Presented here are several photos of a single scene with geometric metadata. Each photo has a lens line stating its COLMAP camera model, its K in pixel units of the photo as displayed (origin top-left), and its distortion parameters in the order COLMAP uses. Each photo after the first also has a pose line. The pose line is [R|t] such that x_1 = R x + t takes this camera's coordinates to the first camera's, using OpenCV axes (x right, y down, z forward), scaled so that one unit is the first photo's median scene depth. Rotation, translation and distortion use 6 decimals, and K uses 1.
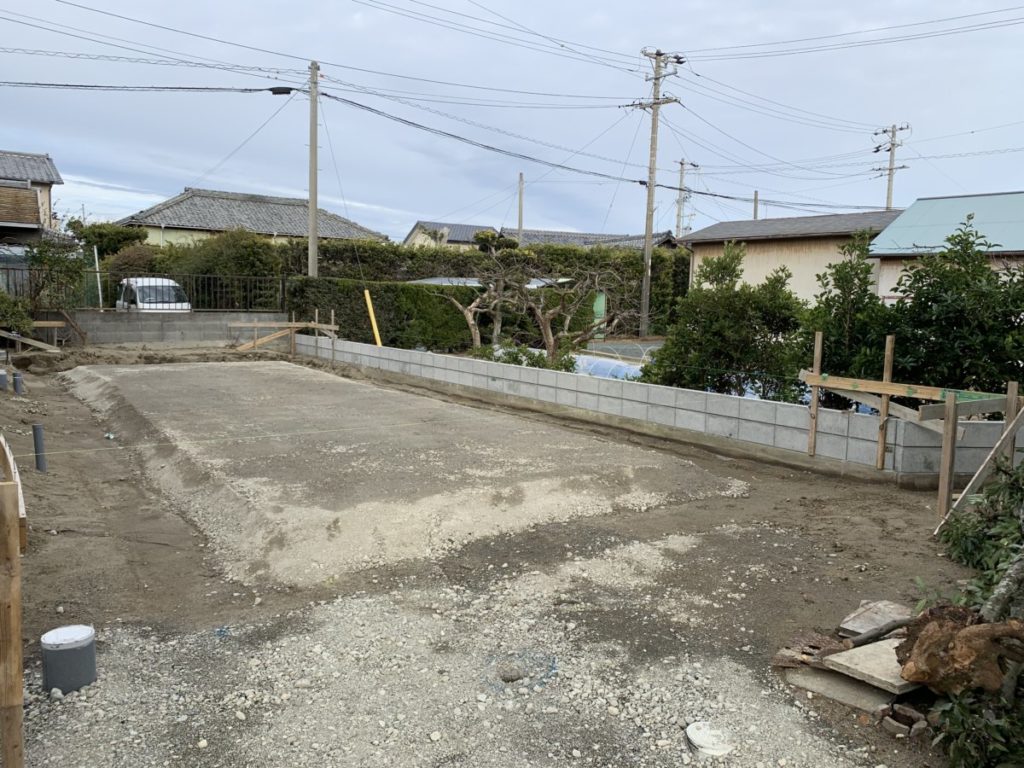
lens RADIAL K [[774.6, 0, 510.2], [0, 774.6, 375.8], [0, 0, 1]] dist [0.009925, -0.015155]
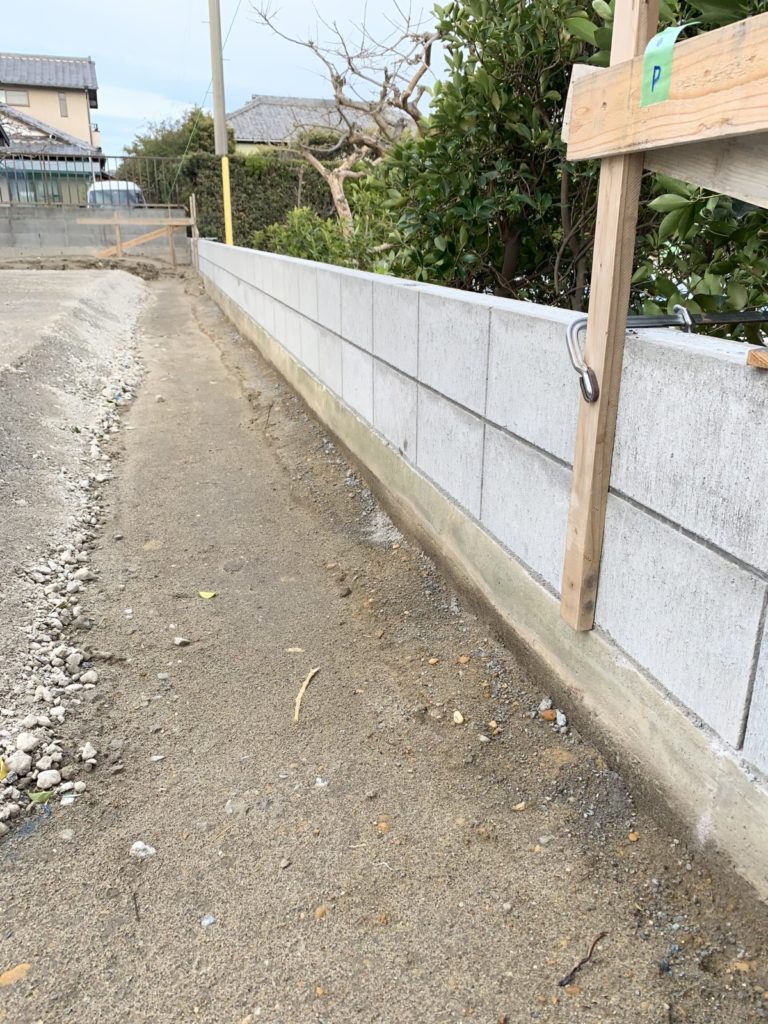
lens RADIAL K [[774.6, 0, 385.9], [0, 774.6, 511.2], [0, 0, 1]] dist [0.009925, -0.015155]
pose [[0.950265, 0.089485, -0.298309, 0.159467], [-0.013974, 0.969119, 0.246196, 0.016096], [0.311128, -0.229783, 0.922171, 0.341629]]
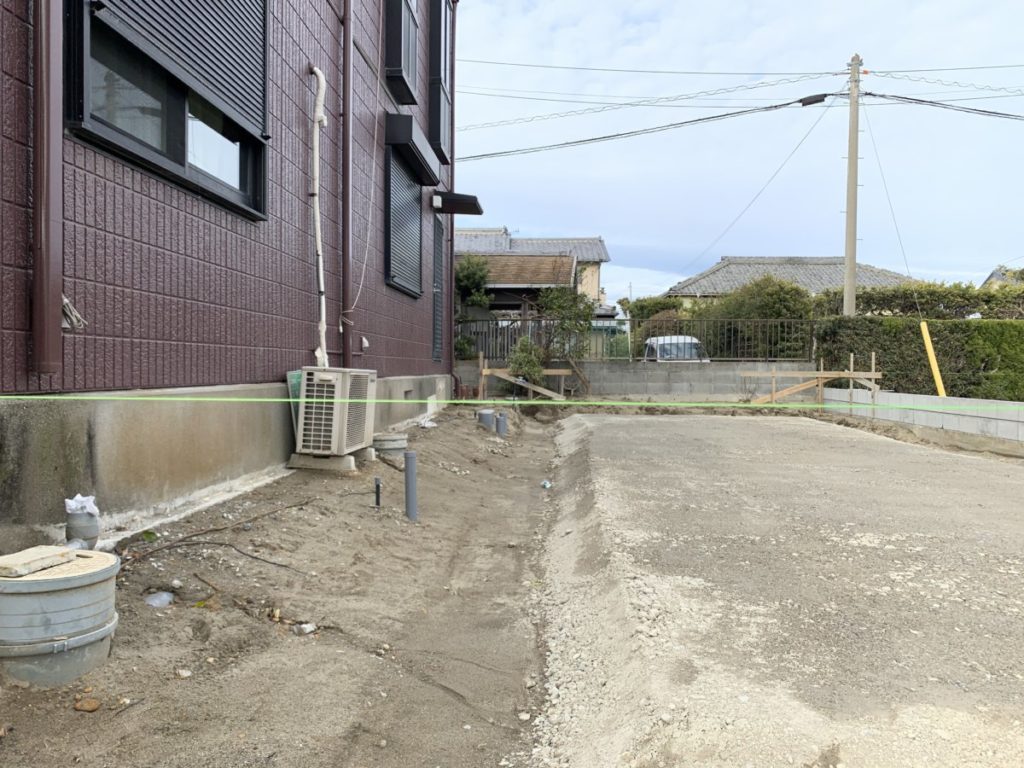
lens RADIAL K [[774.6, 0, 494.8], [0, 774.6, 387.7], [0, 0, 1]] dist [0.009925, -0.015155]
pose [[0.774016, -0.003168, -0.633158, -0.033618], [-0.047359, 0.996897, -0.062884, 0.015201], [0.631392, 0.078659, 0.771464, 0.173383]]
